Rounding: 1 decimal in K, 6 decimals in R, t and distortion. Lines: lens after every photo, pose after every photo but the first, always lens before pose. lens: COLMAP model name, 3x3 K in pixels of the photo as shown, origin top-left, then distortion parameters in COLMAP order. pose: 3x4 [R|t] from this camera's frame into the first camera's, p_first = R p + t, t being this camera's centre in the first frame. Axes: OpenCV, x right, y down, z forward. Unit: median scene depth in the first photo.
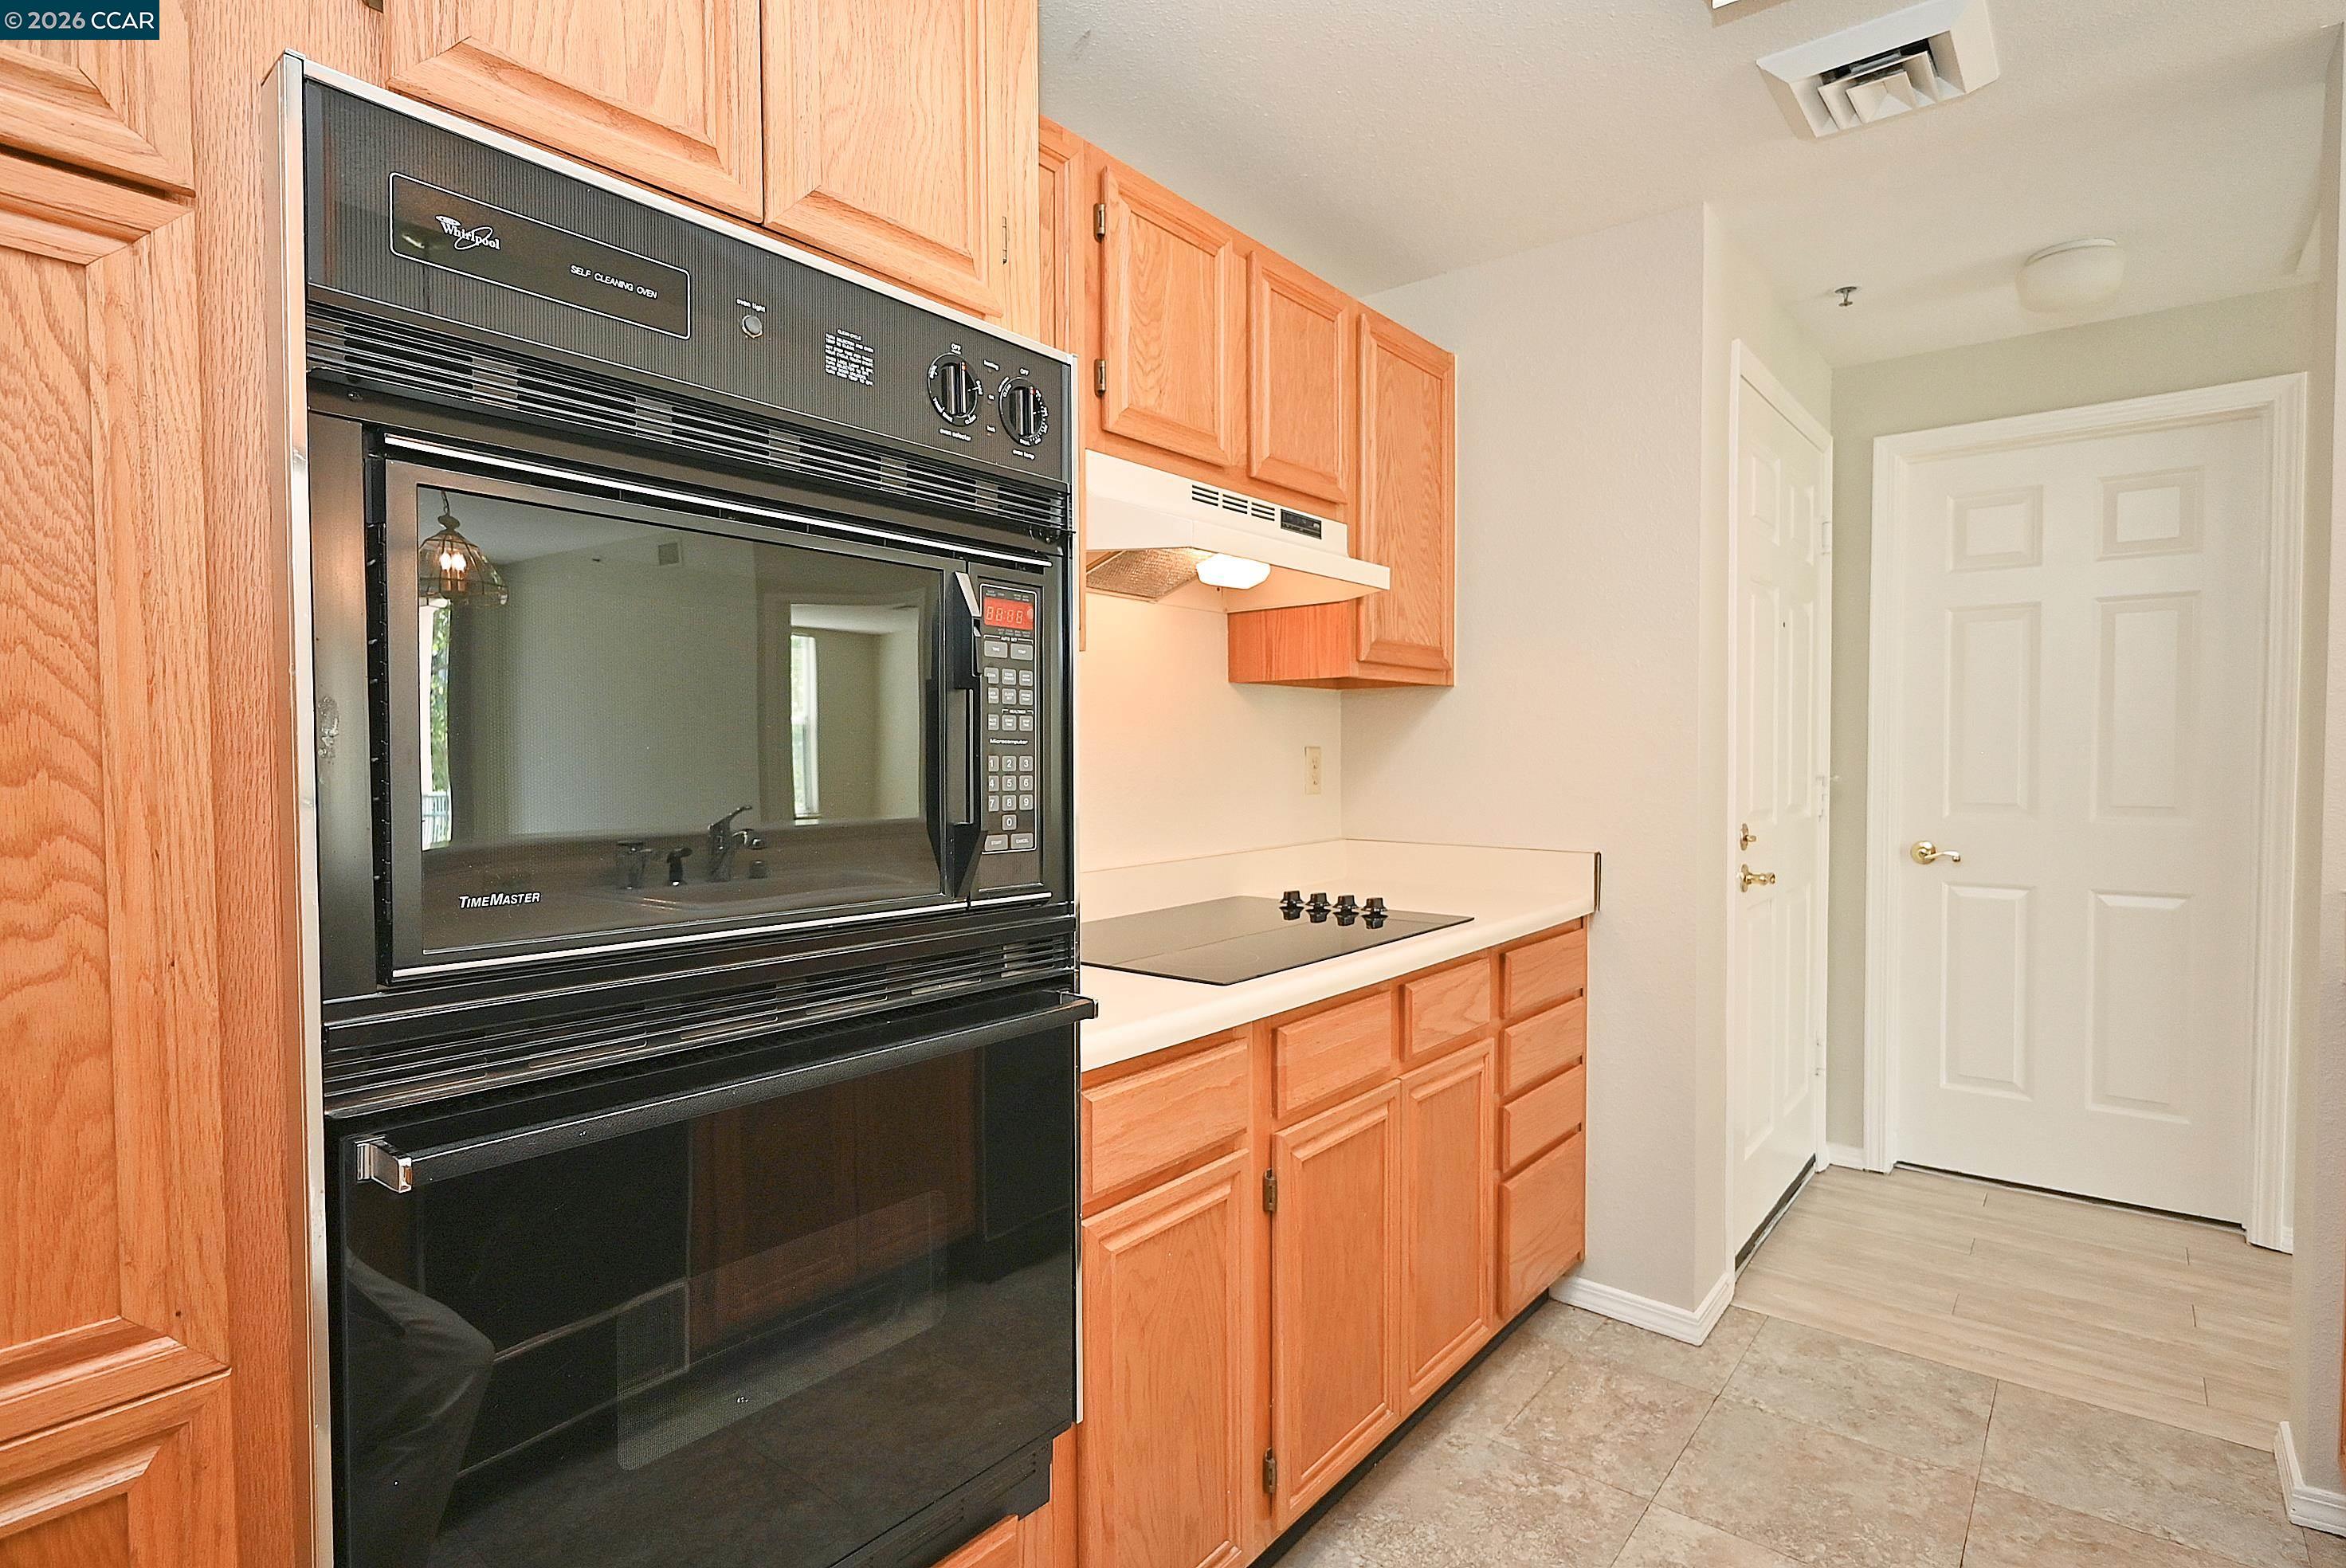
lens RADIAL K [[1158.4, 0, 1169.6], [0, 1158.4, 786.1], [0, 0, 1]] dist [-0.007502, 0.002919]
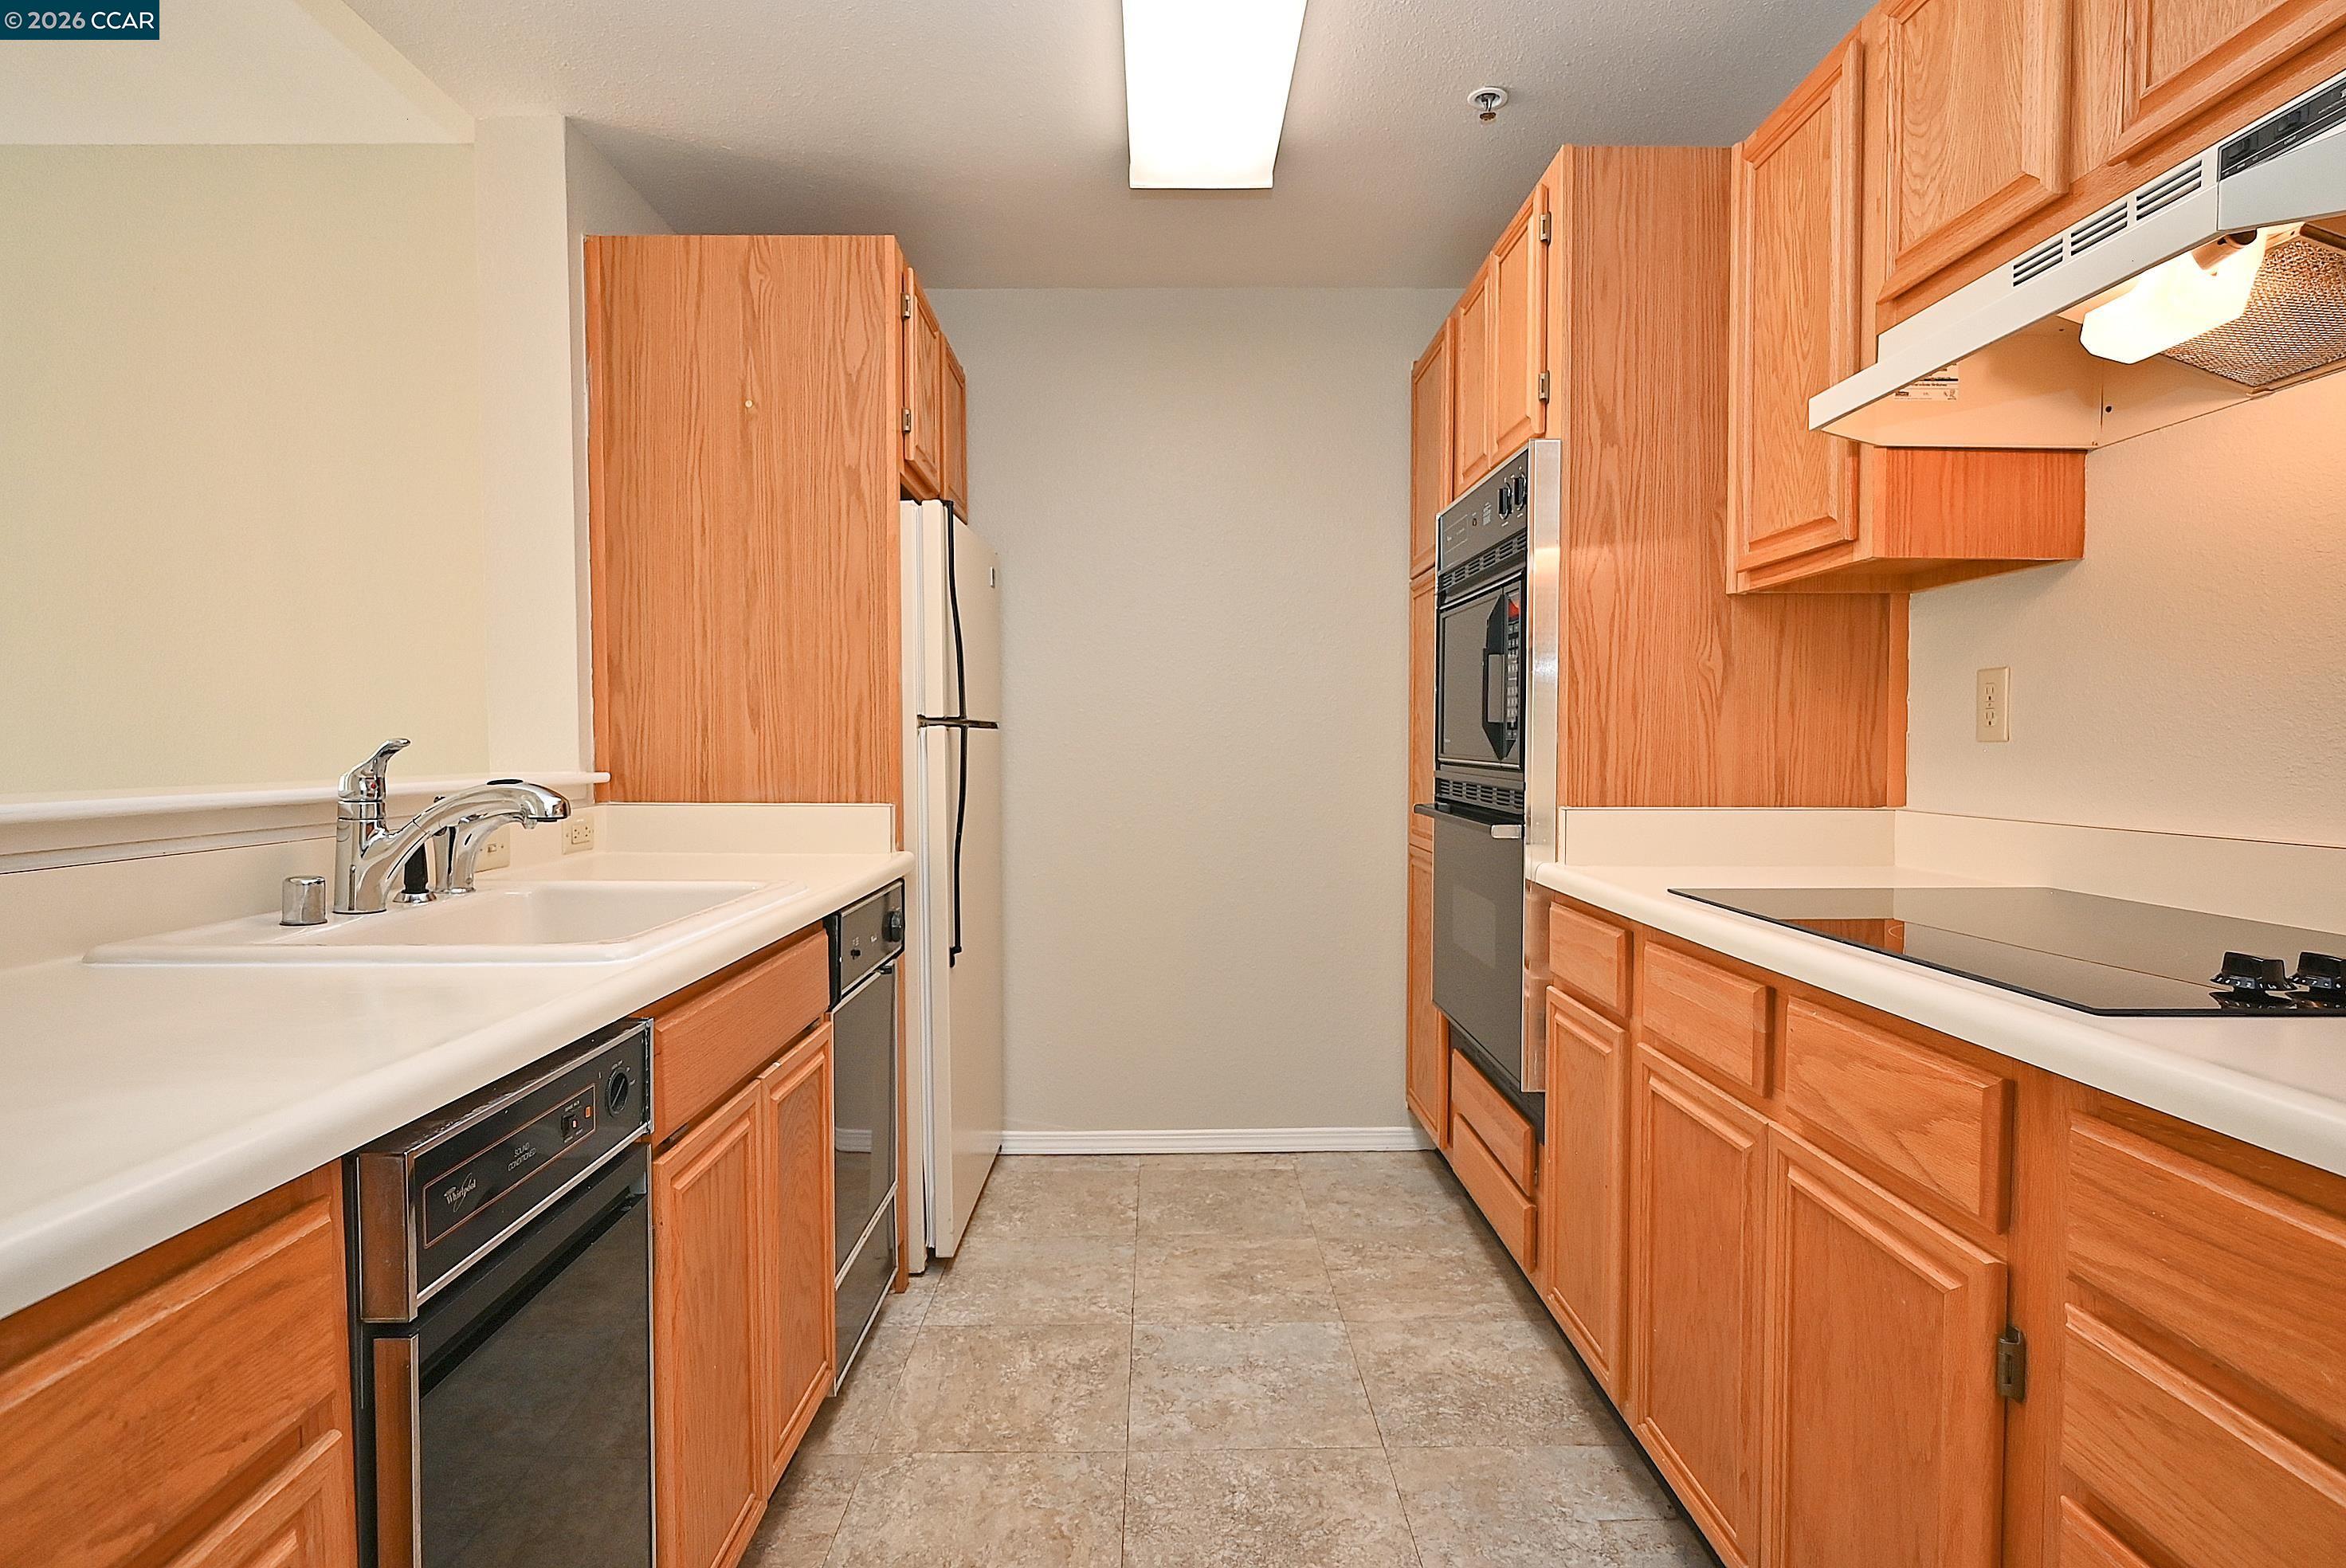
lens RADIAL K [[1171.8, 0, 1169.7], [0, 1171.8, 787.3], [0, 0, 1]] dist [-0.006214, 0.002299]
pose [[-0.766135, 0.028141, -0.642063, 0.761654], [-0.012785, 0.998176, 0.059004, 0.015152], [0.642552, 0.053414, -0.764378, 1.078708]]
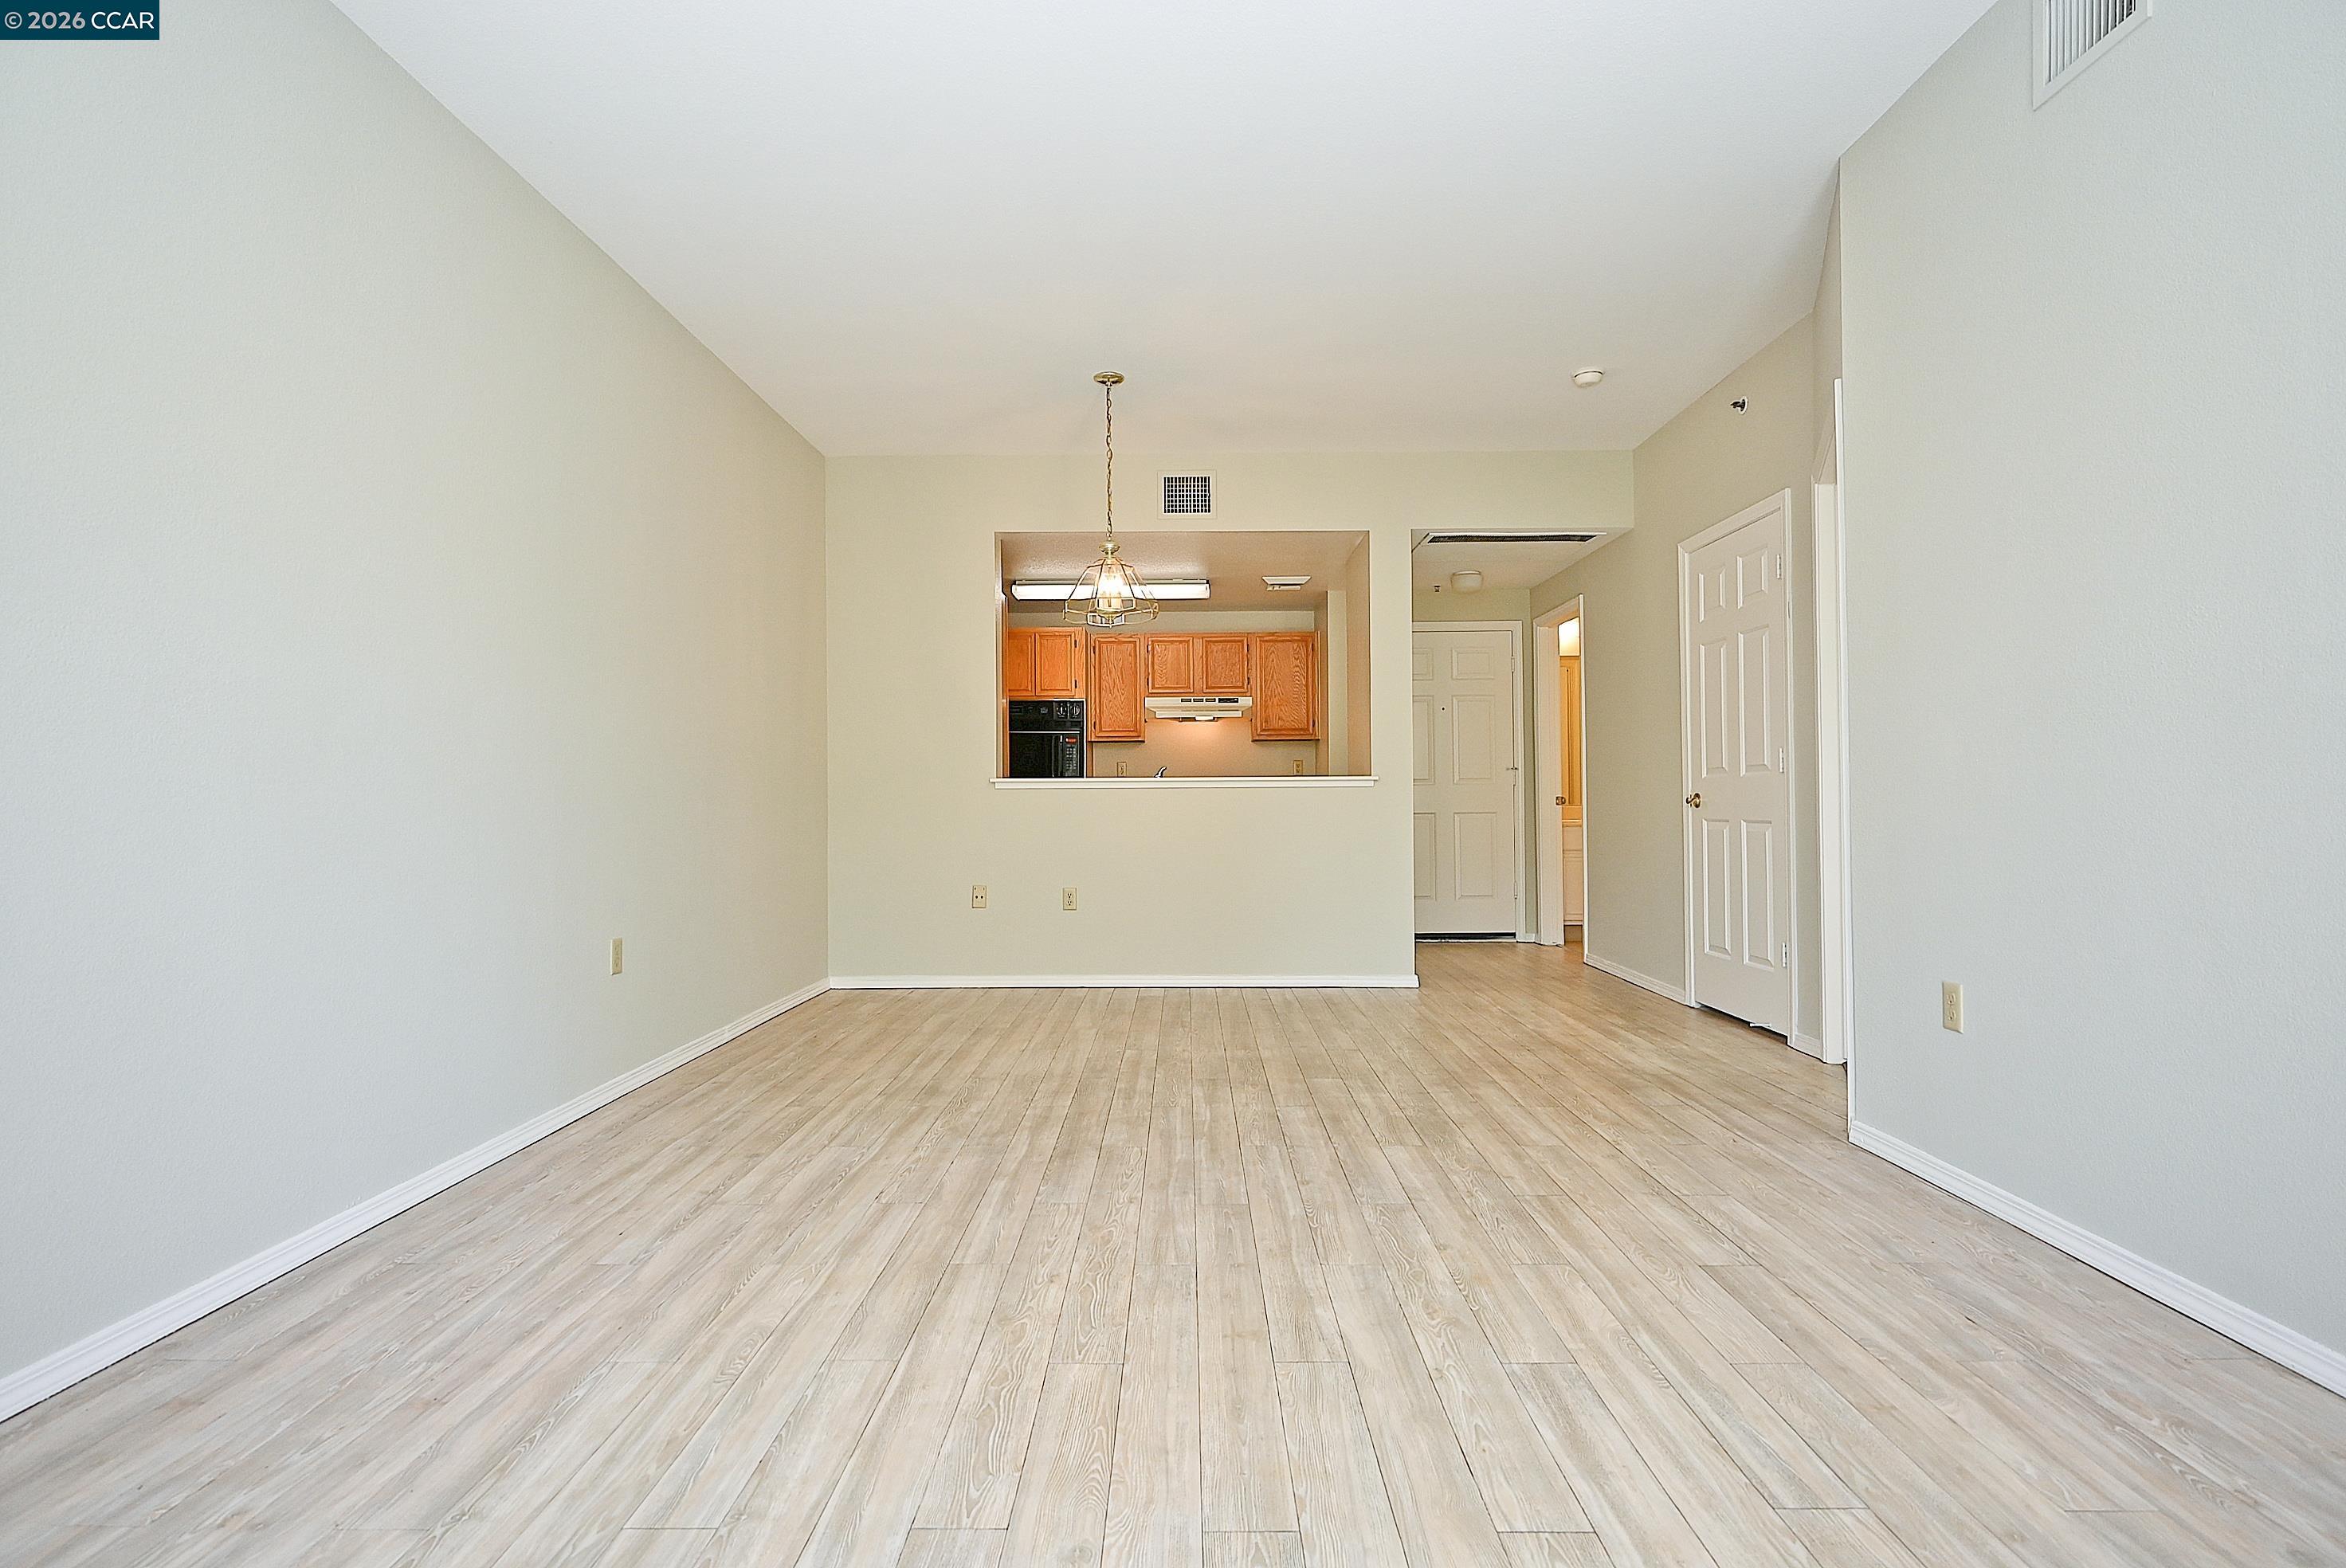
lens RADIAL K [[1158.4, 0, 1169.6], [0, 1158.4, 786.1], [0, 0, 1]] dist [-0.007502, 0.002919]
pose [[0.622655, -0.010916, -0.782421, 2.899497], [-0.017363, 0.999464, -0.027761, 0.155410], [0.782304, 0.030871, 0.622131, -1.455869]]
